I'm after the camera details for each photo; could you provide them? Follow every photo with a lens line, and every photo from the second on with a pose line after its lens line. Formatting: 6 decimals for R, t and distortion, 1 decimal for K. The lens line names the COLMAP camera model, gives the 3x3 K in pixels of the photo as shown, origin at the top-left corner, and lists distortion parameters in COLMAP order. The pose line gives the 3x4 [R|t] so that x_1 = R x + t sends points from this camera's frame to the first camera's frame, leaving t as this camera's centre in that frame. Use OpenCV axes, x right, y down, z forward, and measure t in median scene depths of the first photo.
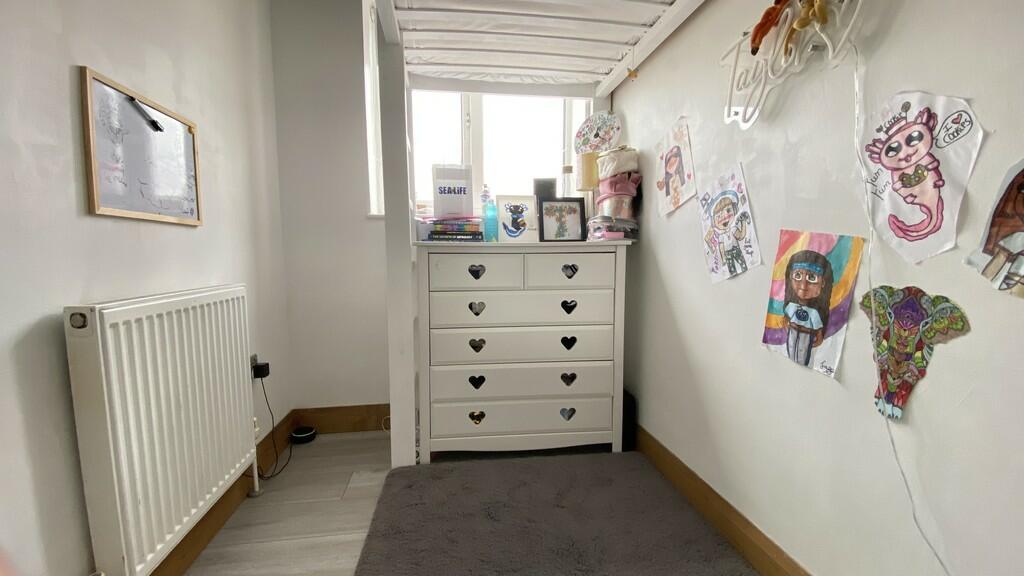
lens RADIAL K [[409.1, 0, 507.3], [0, 409.1, 289.8], [0, 0, 1]] dist [0.022945, -0.023445]
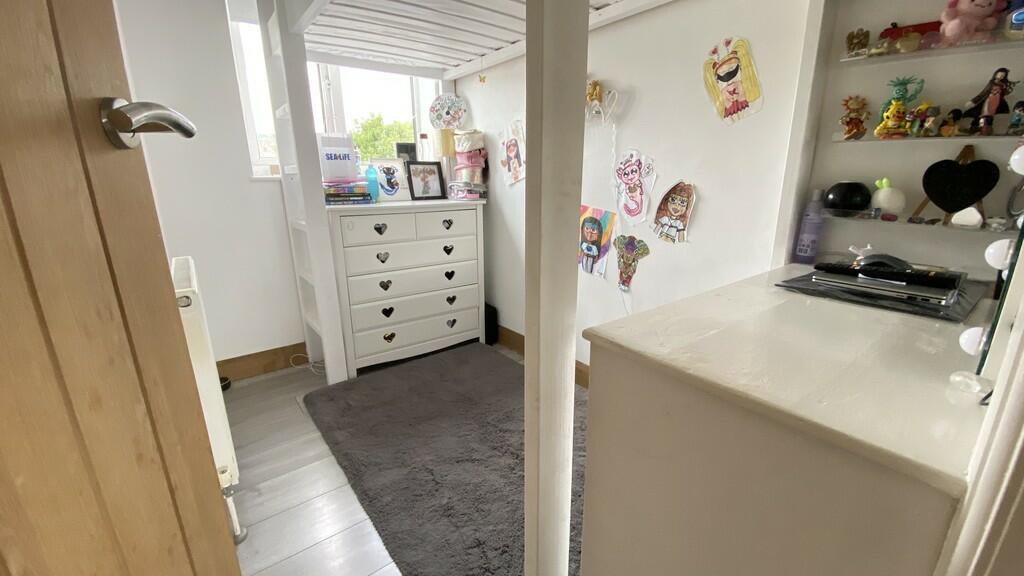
lens RADIAL K [[409.1, 0, 507.3], [0, 409.1, 289.8], [0, 0, 1]] dist [0.022945, -0.023445]
pose [[0.866278, -0.134726, 0.481052, -0.376932], [0.044314, 0.979876, 0.194629, -0.089950], [-0.497592, -0.147285, 0.854815, -0.330979]]
